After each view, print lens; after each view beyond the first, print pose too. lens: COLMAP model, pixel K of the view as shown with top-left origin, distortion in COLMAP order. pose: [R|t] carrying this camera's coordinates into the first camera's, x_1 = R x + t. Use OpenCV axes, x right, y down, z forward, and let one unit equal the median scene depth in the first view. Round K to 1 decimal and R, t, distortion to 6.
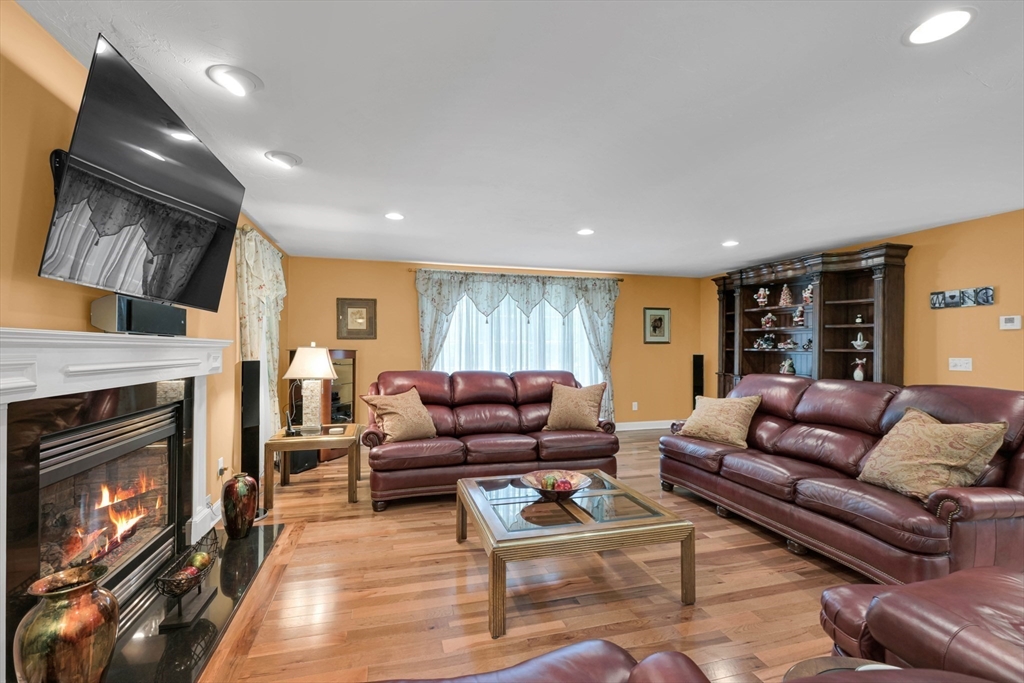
lens RADIAL K [[438.6, 0, 510.8], [0, 438.6, 345.2], [0, 0, 1]] dist [0.003088, 0.000093]
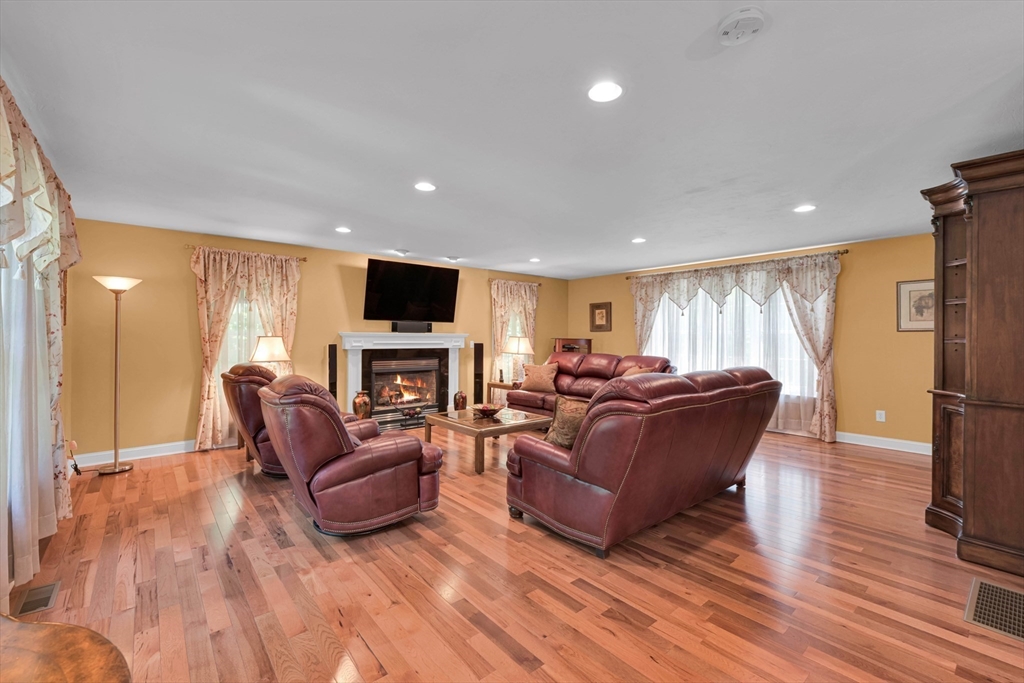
lens RADIAL K [[438.6, 0, 510.1], [0, 438.6, 341.2], [0, 0, 1]] dist [0.003088, 0.000093]
pose [[0.414219, 0.007105, -0.910149, 0.770556], [0.003984, 0.999946, 0.009619, 0.003140], [0.910168, -0.007610, 0.414168, 0.128081]]
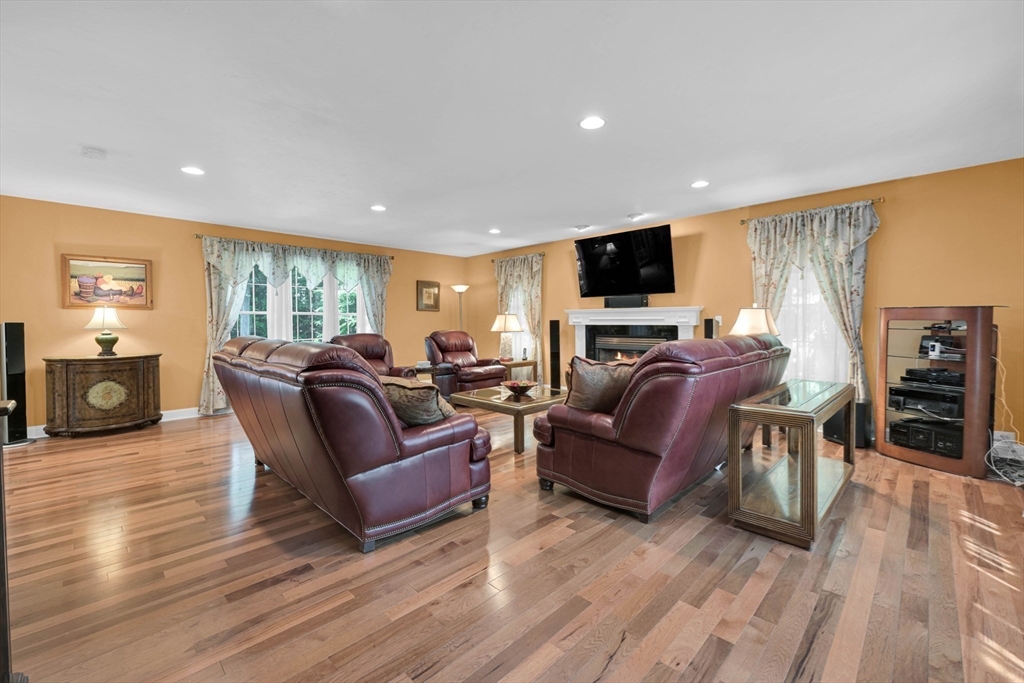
lens RADIAL K [[438.6, 0, 512.9], [0, 438.6, 337.1], [0, 0, 1]] dist [0.003088, 0.000093]
pose [[-0.862939, 0.024426, -0.504718, 0.424941], [0.011846, 0.999534, 0.028119, 0.026014], [0.505170, 0.018286, -0.862826, 1.059497]]
